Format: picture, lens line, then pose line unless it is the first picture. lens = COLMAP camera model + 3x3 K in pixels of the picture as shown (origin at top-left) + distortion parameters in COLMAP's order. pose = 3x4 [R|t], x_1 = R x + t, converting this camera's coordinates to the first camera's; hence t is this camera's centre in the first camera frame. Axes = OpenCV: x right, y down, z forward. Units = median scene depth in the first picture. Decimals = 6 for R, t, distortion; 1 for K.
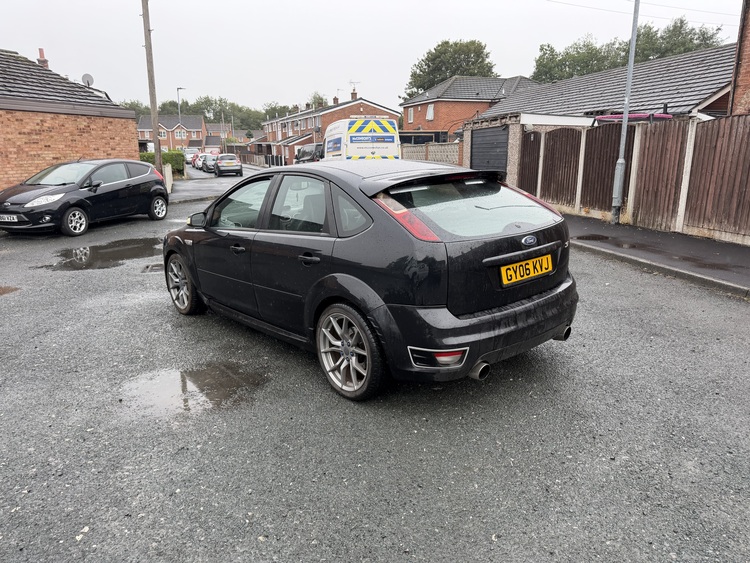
lens RADIAL K [[536.5, 0, 371.9], [0, 536.5, 281.4], [0, 0, 1]] dist [0.004446, -0.022820]
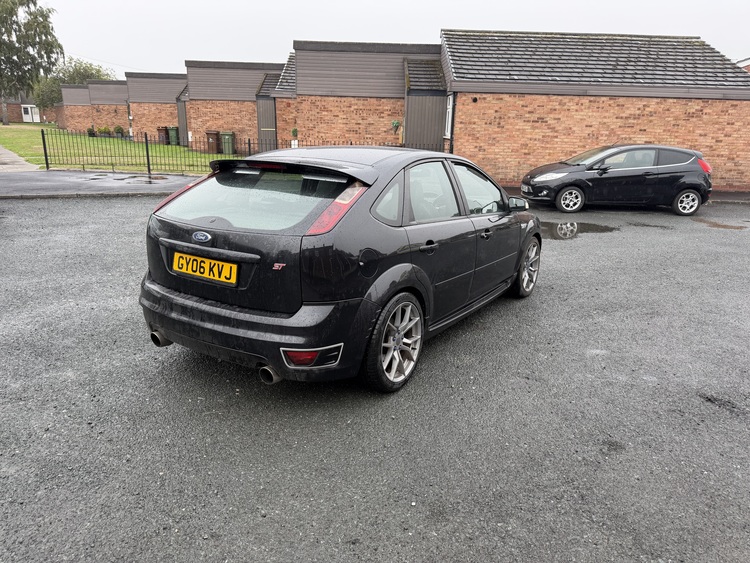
lens RADIAL K [[536.5, 0, 379.6], [0, 536.5, 283.1], [0, 0, 1]] dist [0.004446, -0.022820]
pose [[0.256294, 0.280727, -0.924936, 0.328476], [-0.251295, 0.943345, 0.216682, -0.073311], [0.933362, 0.176897, 0.312319, 0.263918]]
